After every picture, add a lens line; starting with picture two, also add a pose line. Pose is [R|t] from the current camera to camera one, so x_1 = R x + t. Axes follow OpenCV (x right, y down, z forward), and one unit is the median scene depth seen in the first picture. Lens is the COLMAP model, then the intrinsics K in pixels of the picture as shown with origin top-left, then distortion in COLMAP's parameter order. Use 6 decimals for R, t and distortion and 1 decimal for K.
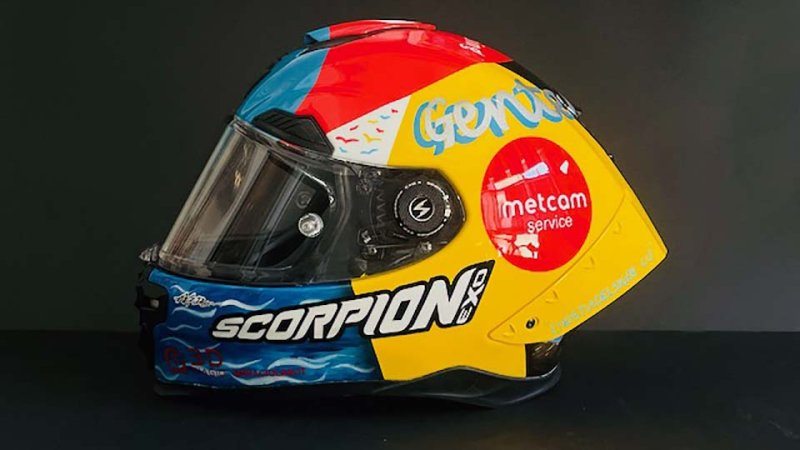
lens RADIAL K [[1080.7, 0, 400.0], [0, 1080.7, 225.0], [0, 0, 1]] dist [0.007004, -0.004170]
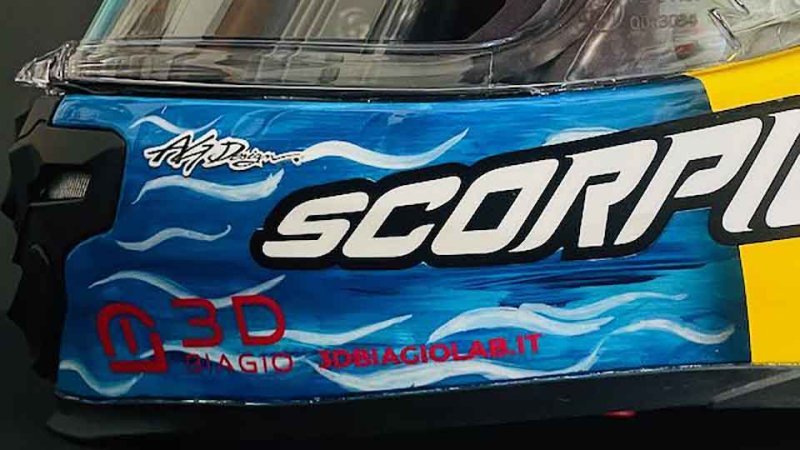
lens RADIAL K [[1199.0, 0, 400.0], [0, 1199.0, 225.0], [0, 0, 1]] dist [0.127949, -0.027638]
pose [[0.986217, -0.006430, 0.165329, -0.198686], [0.013152, 0.999129, -0.039590, 0.111567], [-0.164931, 0.041219, 0.985443, 0.618061]]
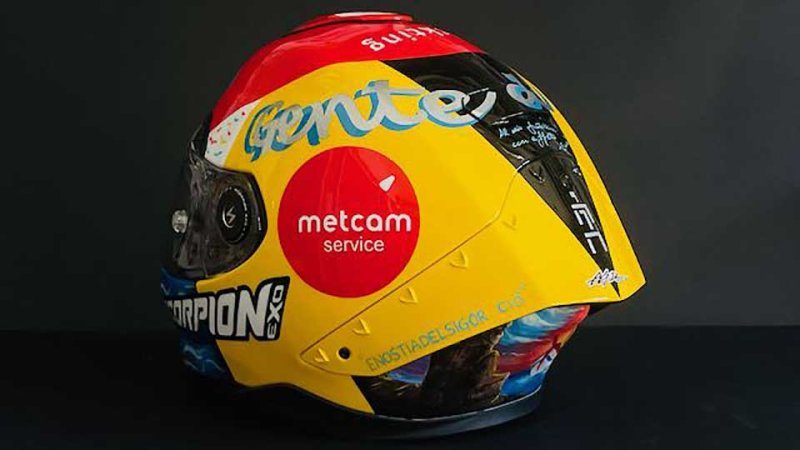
lens RADIAL K [[1199.0, 0, 400.0], [0, 1199.0, 225.0], [0, 0, 1]] dist [0.127949, -0.027638]
pose [[0.656691, 0.096856, -0.747914, 0.903827], [-0.075383, 0.995182, 0.062688, -0.082948], [0.750383, 0.015213, 0.660829, 0.378407]]
